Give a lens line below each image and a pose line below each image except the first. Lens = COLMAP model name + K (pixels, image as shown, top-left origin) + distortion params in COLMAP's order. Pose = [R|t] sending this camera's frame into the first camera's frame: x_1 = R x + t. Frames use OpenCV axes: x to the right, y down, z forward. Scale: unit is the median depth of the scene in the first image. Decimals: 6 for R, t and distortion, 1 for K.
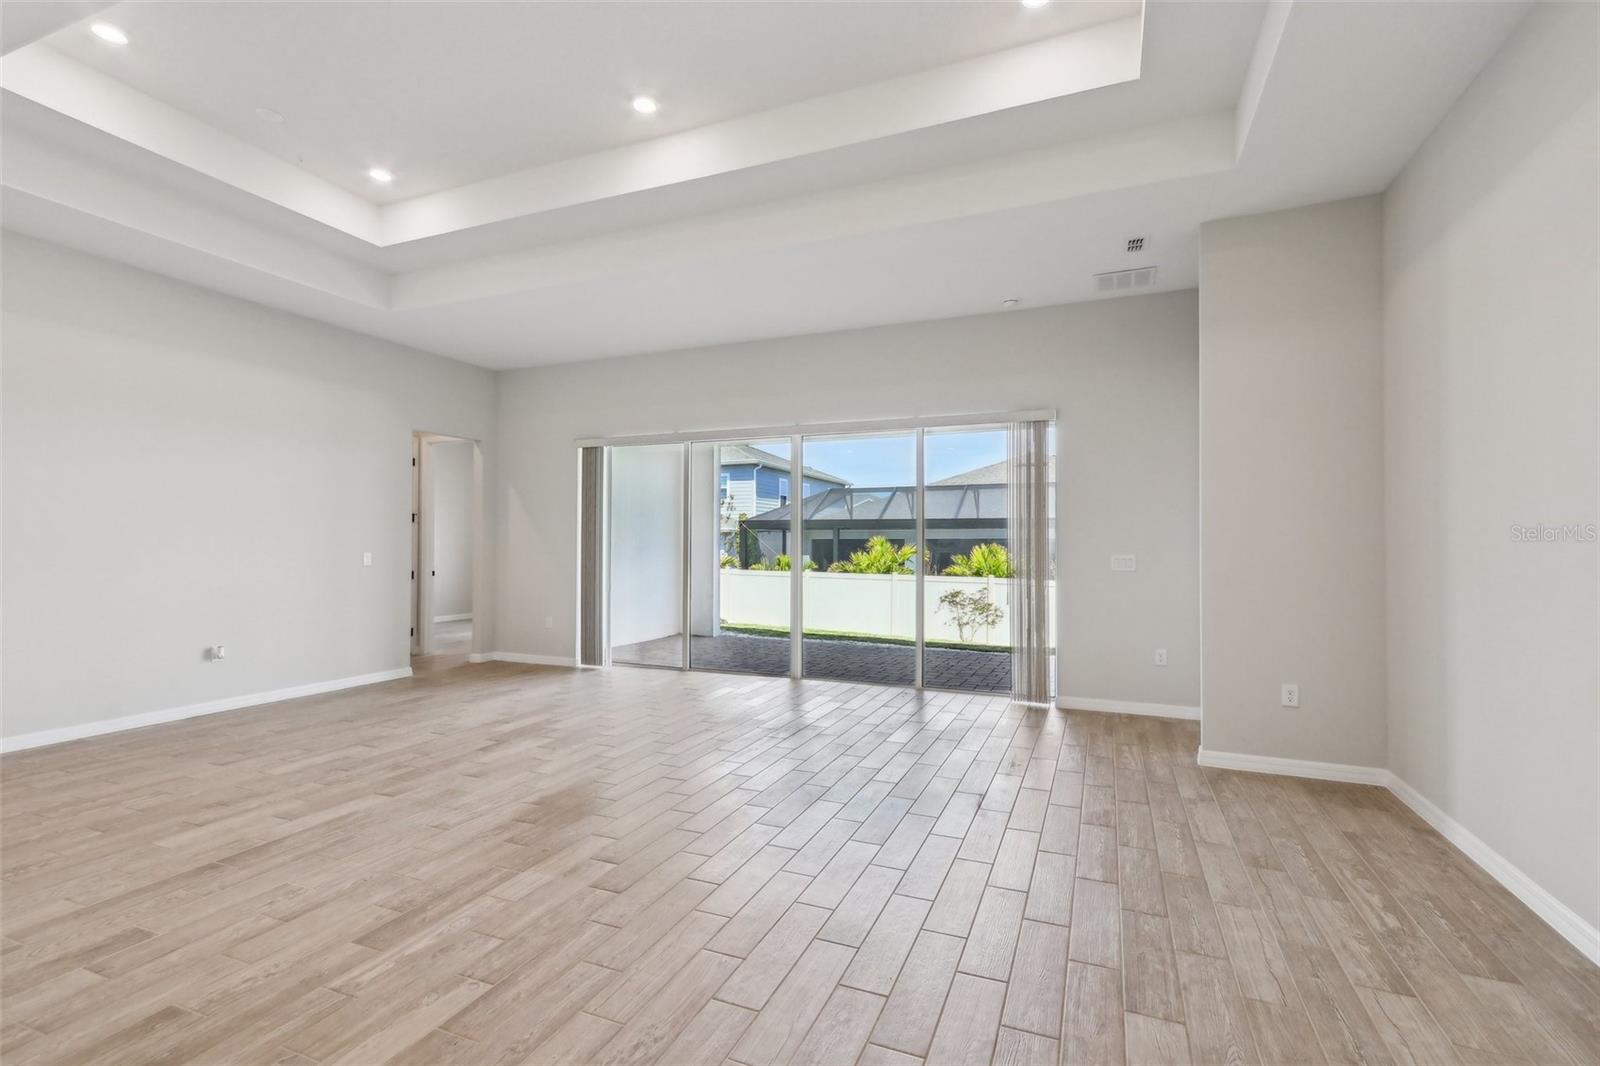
lens RADIAL K [[768.6, 0, 775.5], [0, 768.6, 539.5], [0, 0, 1]] dist [0.011496, 0.000215]
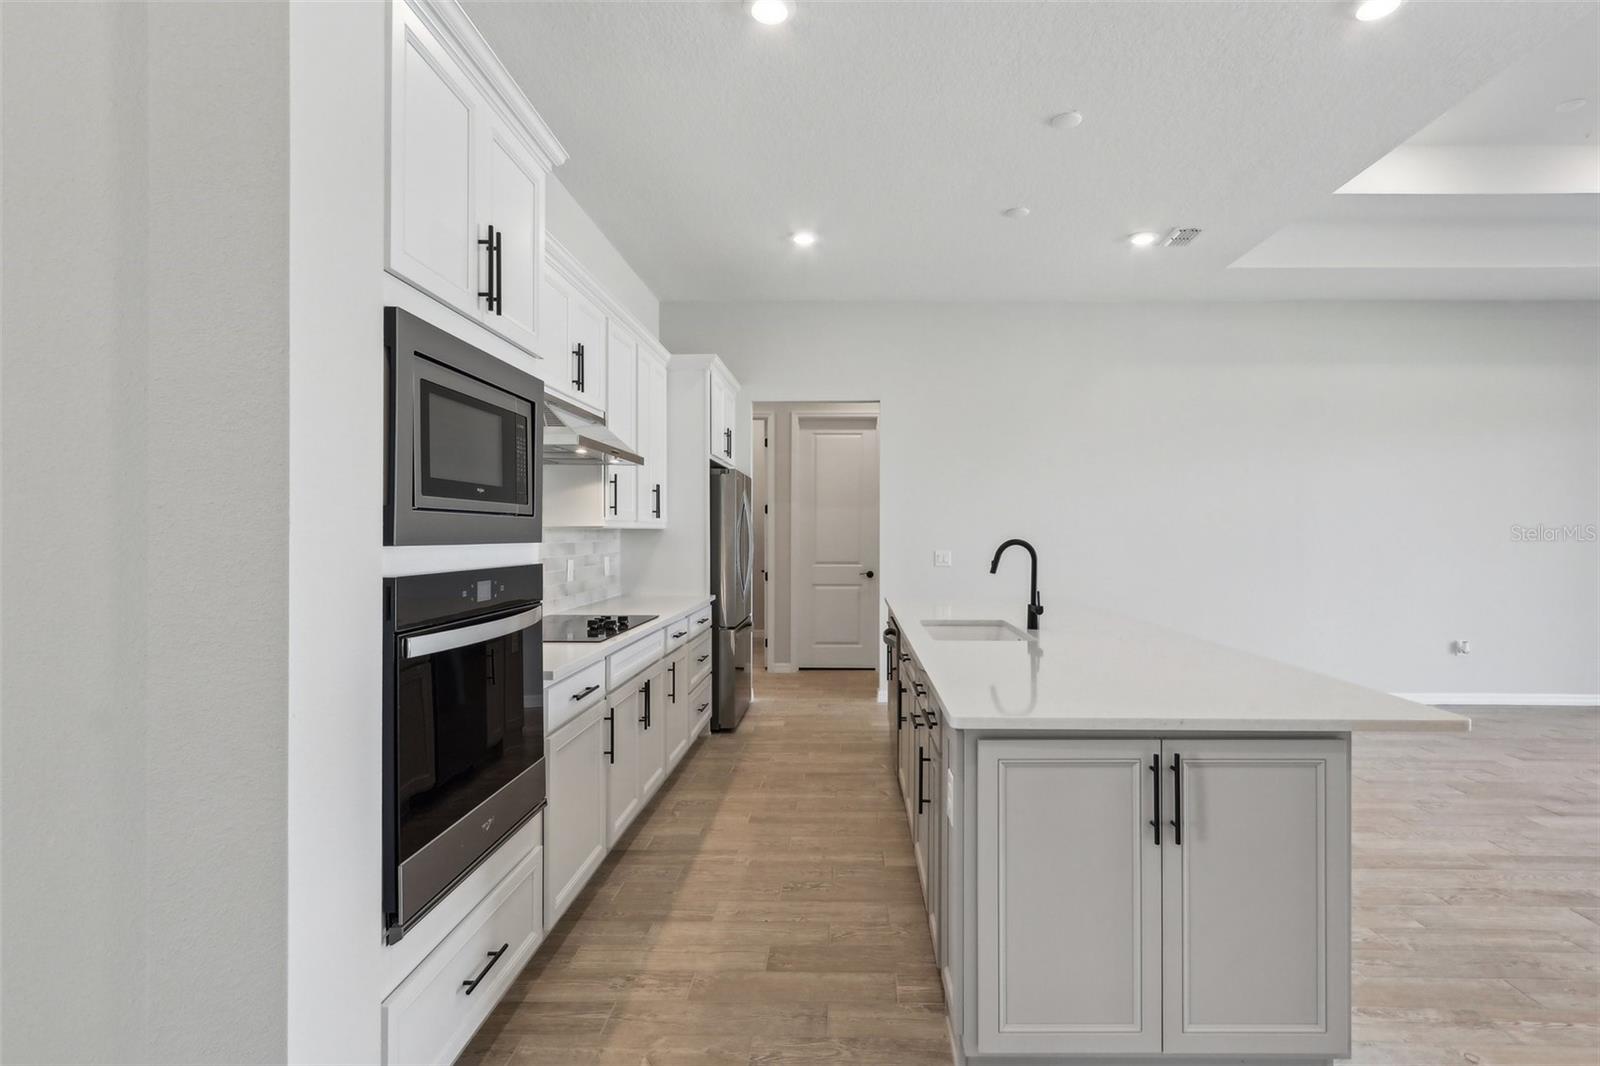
lens RADIAL K [[768.6, 0, 822.5], [0, 768.6, 537.7], [0, 0, 1]] dist [0.011496, 0.000215]
pose [[0.395119, 0.005564, -0.918613, -0.177492], [0.002302, 0.999973, 0.007048, -0.020862], [0.918627, -0.004900, 0.395096, -0.368446]]
